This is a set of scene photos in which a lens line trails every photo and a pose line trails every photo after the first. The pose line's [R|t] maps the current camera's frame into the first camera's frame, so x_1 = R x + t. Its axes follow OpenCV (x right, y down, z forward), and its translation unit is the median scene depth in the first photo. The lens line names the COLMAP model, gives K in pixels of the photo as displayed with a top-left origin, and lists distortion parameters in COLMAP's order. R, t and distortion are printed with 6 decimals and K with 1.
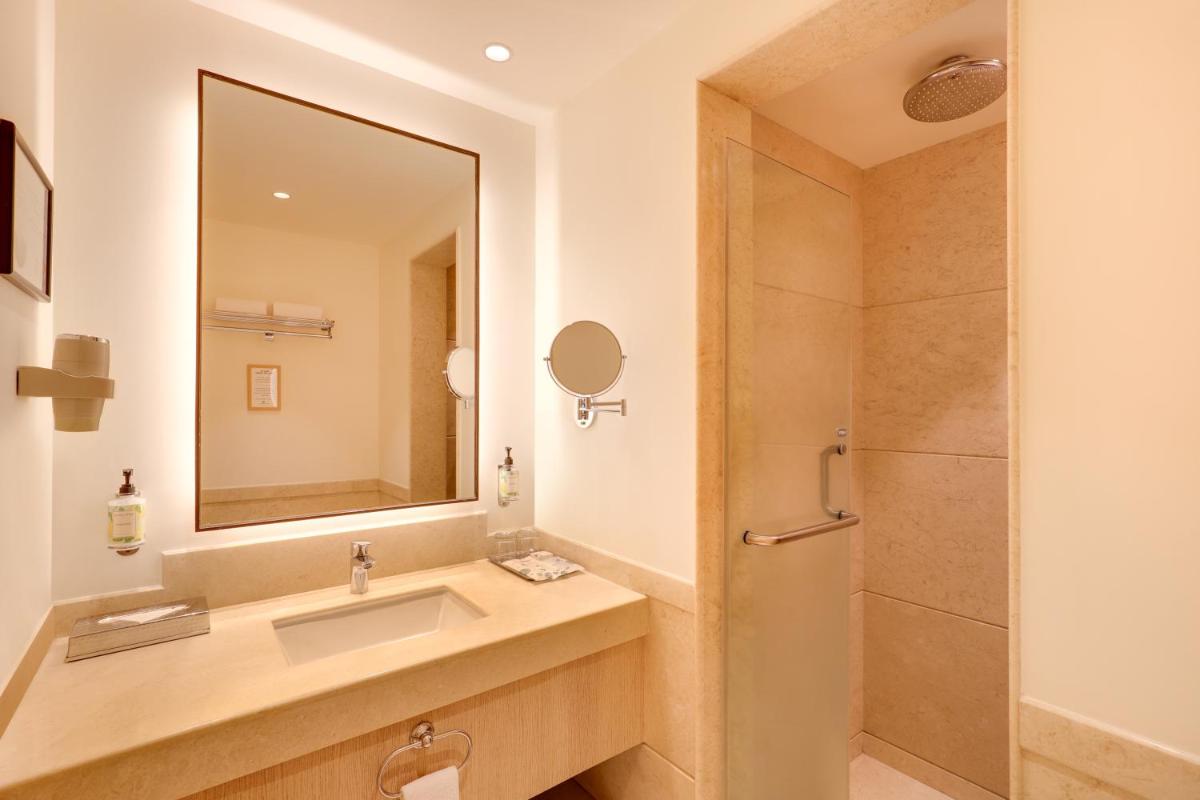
lens RADIAL K [[547.2, 0, 605.5], [0, 547.2, 409.4], [0, 0, 1]] dist [-0.010622, 0.003159]
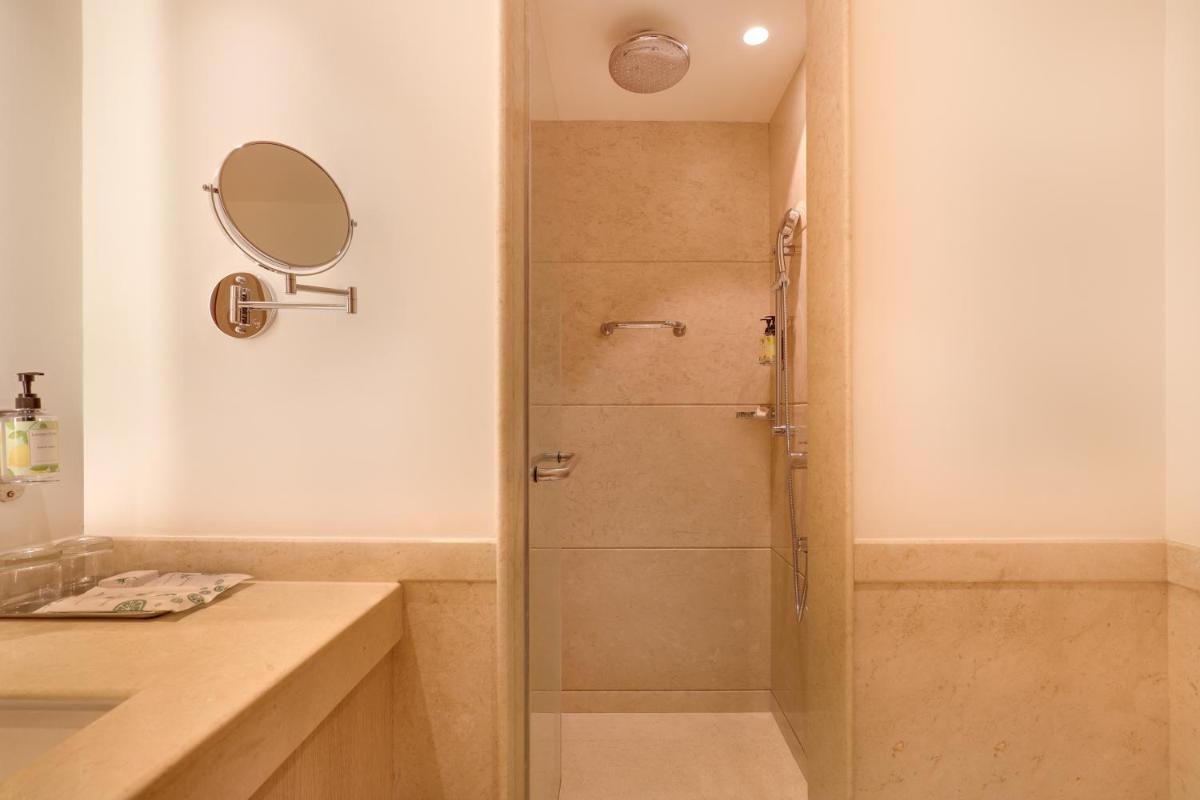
lens RADIAL K [[547.2, 0, 597.3], [0, 547.2, 420.1], [0, 0, 1]] dist [-0.010622, 0.003159]
pose [[0.617147, -0.005897, 0.786826, -0.294282], [0.008456, 0.999964, 0.000862, 0.137785], [-0.786802, 0.006122, 0.617175, 0.376226]]
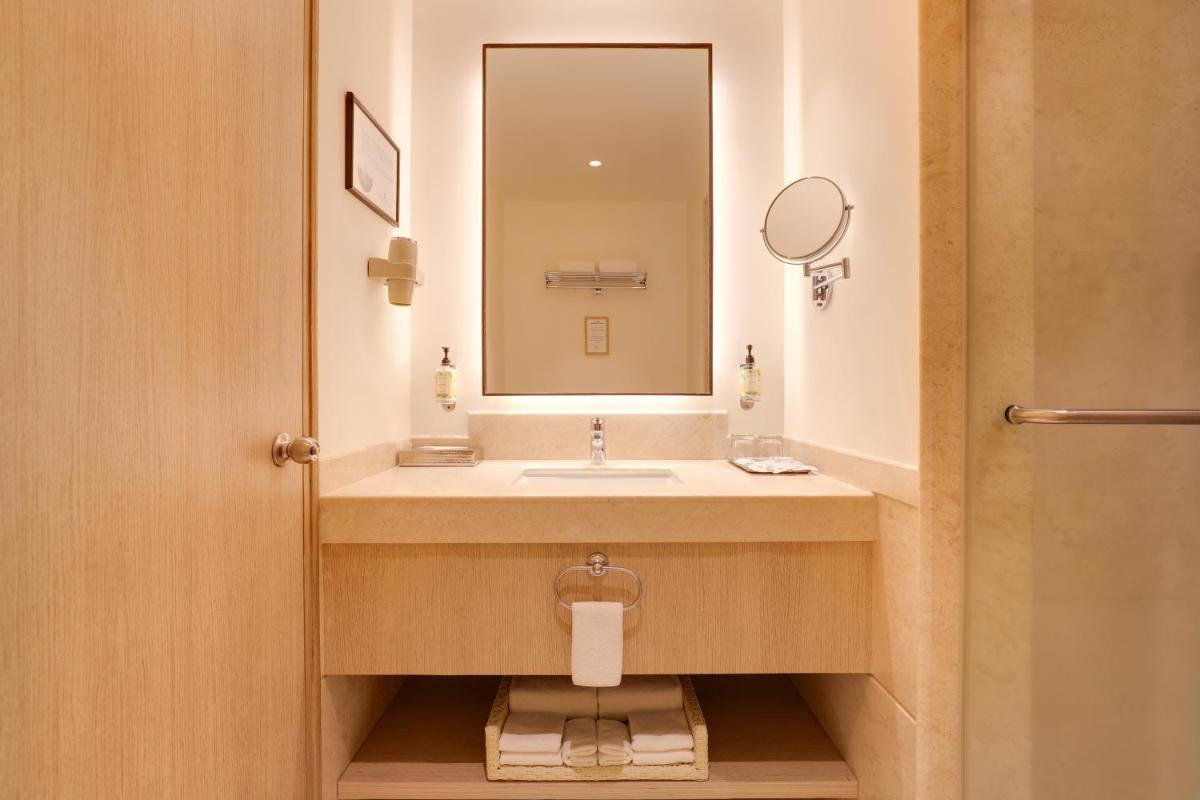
lens RADIAL K [[547.2, 0, 597.6], [0, 547.2, 401.1], [0, 0, 1]] dist [-0.010622, 0.003159]
pose [[0.786743, 0.005852, -0.617253, 0.244833], [-0.001749, 0.999972, 0.007251, 0.193103], [0.617278, -0.004625, 0.786732, 0.104462]]
